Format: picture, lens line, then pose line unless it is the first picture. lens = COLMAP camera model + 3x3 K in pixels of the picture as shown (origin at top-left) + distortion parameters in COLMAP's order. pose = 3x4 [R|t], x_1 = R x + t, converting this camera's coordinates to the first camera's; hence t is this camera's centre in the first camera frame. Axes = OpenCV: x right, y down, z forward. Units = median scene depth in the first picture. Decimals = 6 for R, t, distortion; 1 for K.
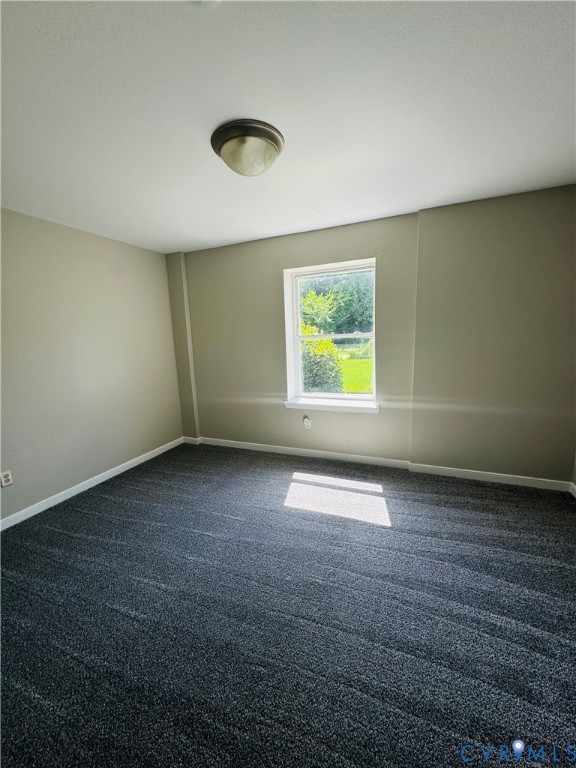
lens RADIAL K [[306.4, 0, 291.7], [0, 306.4, 386.3], [0, 0, 1]] dist [-0.002209, 0.000315]
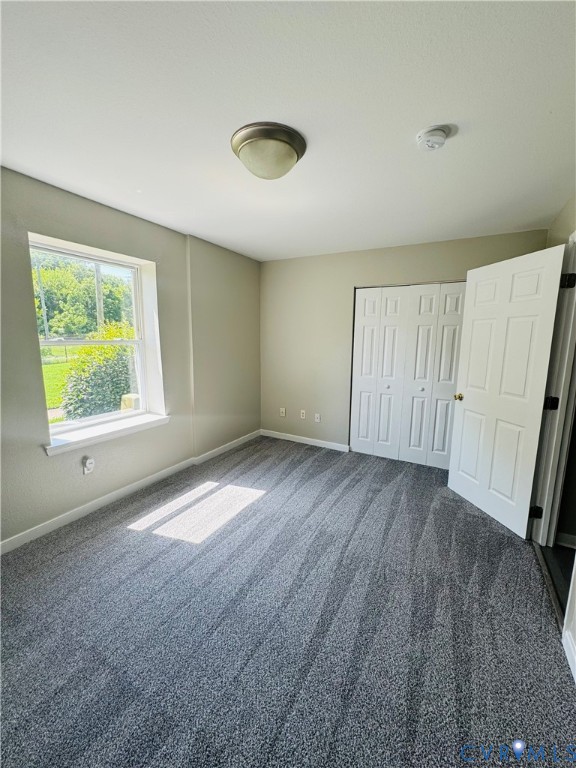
lens RADIAL K [[306.4, 0, 282.2], [0, 306.4, 389.8], [0, 0, 1]] dist [-0.002209, 0.000315]
pose [[0.128515, -0.135241, 0.982443, -0.769623], [0.143728, 0.982738, 0.116480, -0.095749], [-0.981237, 0.126235, 0.145734, 0.592447]]
